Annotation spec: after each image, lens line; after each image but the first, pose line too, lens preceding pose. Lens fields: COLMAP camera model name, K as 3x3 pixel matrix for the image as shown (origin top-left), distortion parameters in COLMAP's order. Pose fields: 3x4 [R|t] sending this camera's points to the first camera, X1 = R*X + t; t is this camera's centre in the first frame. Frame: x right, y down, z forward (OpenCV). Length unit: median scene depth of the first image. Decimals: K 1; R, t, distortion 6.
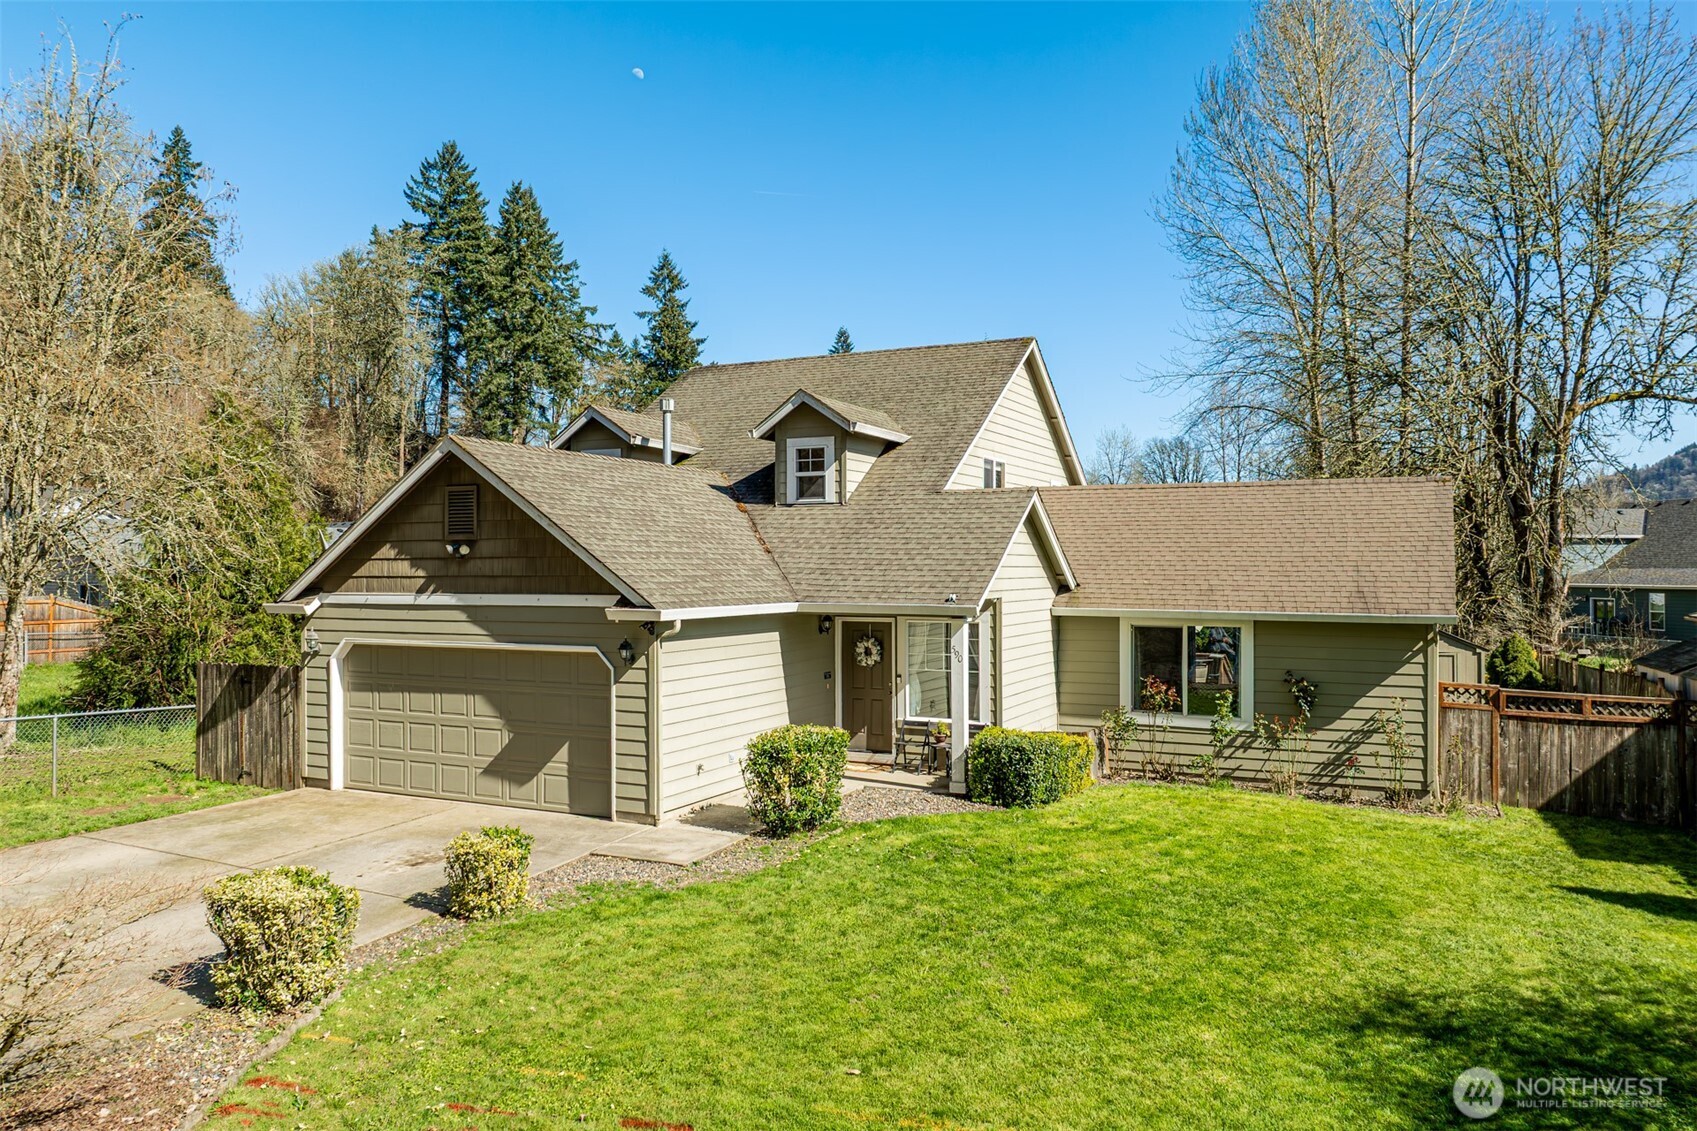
lens RADIAL K [[1175.0, 0, 848.5], [0, 1175.0, 565.5], [0, 0, 1]] dist [0.002753, -0.079839]
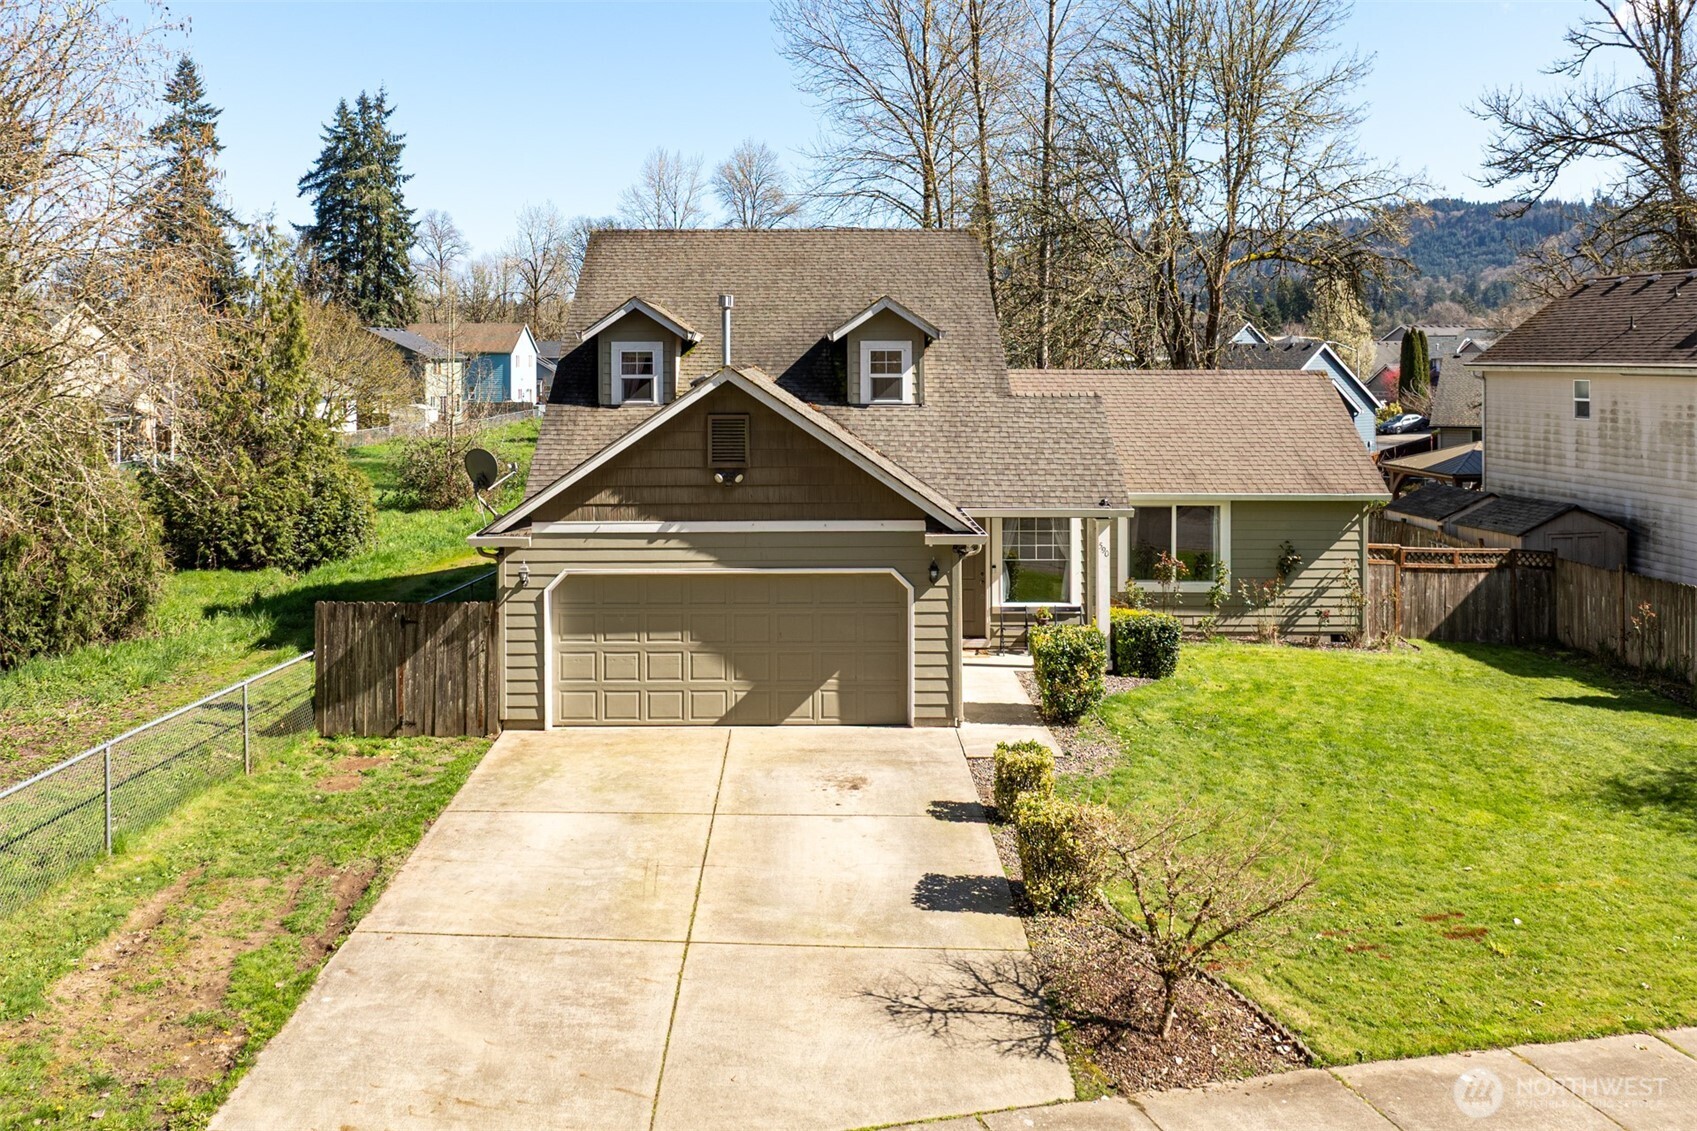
lens RADIAL K [[1431.8, 0, 806.6], [0, 1431.8, 361.7], [0, 0, 1]] dist [-0.029562, -0.001424]
pose [[0.899138, -0.001241, 0.437664, -0.730871], [-0.000180, 0.999995, 0.003205, -0.106047], [-0.437665, -0.002961, 0.899133, -0.124224]]
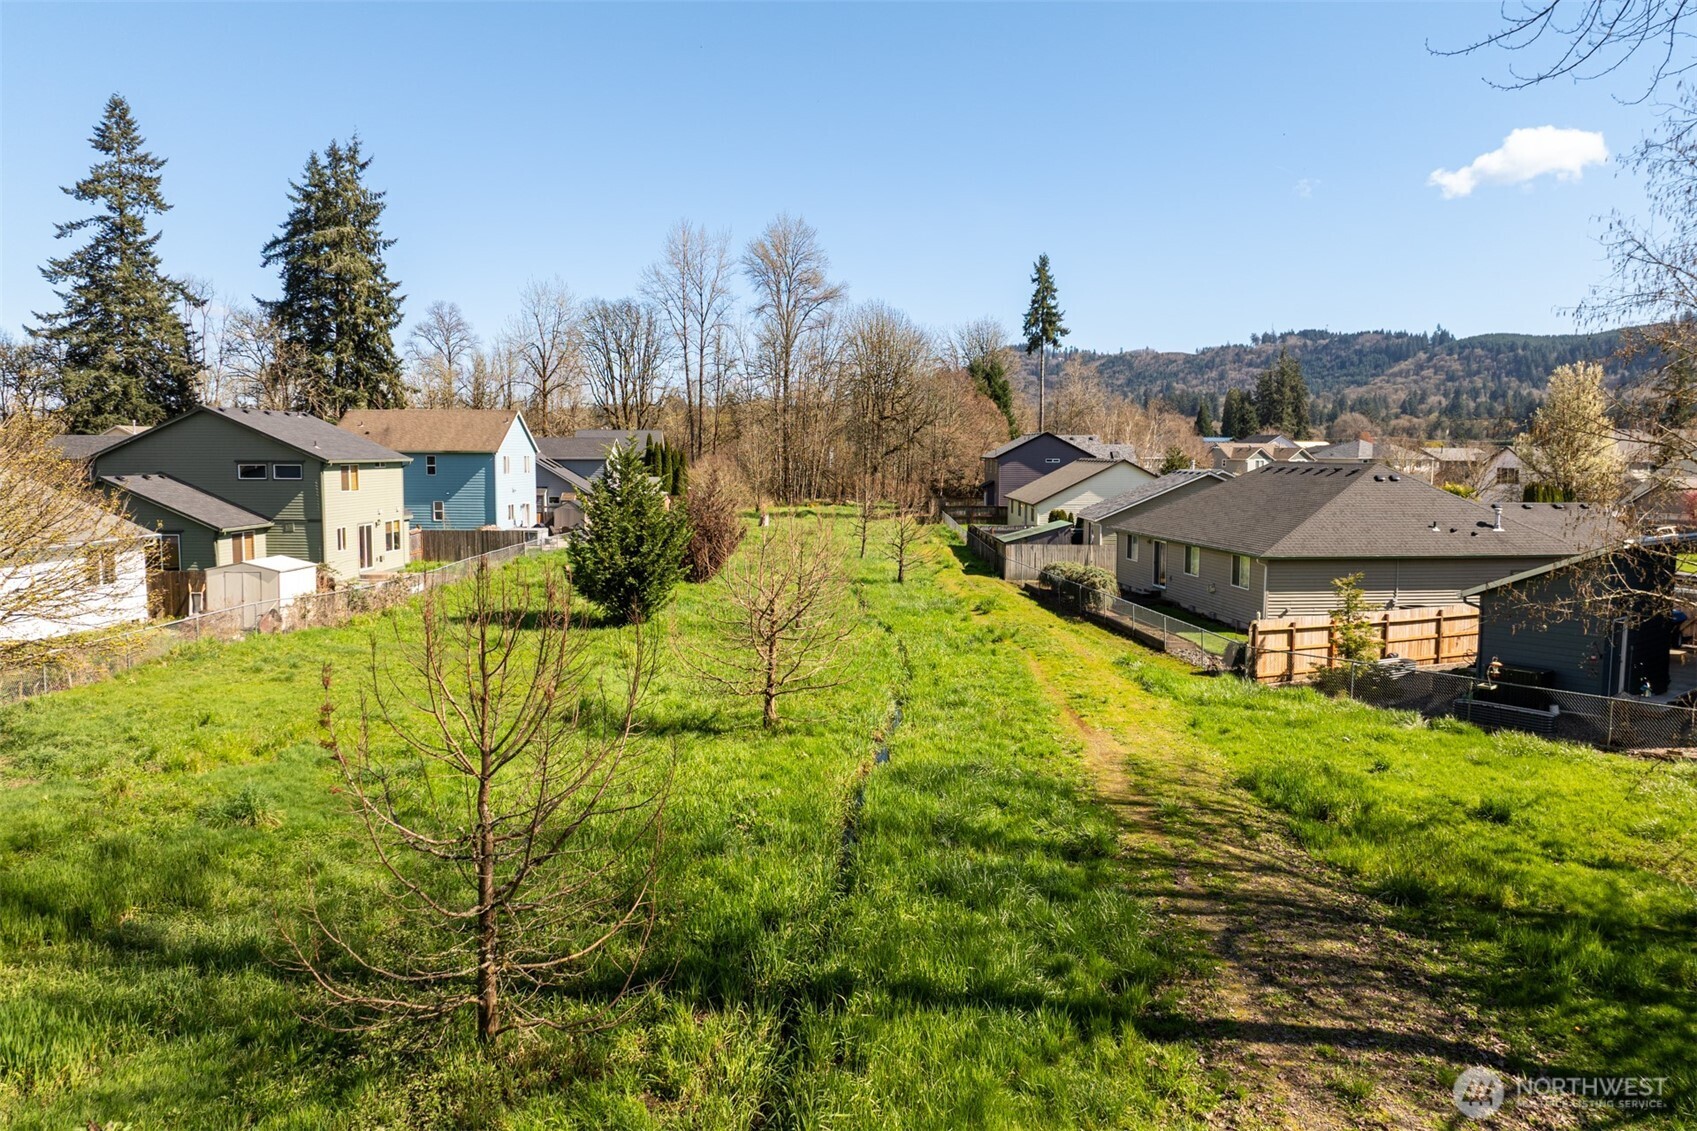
lens RADIAL K [[1175.0, 0, 848.5], [0, 1175.0, 565.5], [0, 0, 1]] dist [0.002753, -0.079839]
pose [[0.873447, -0.039525, 0.485313, 0.282039], [-0.004791, 0.995954, 0.089735, -0.111087], [-0.486896, -0.080704, 0.869723, 3.240848]]
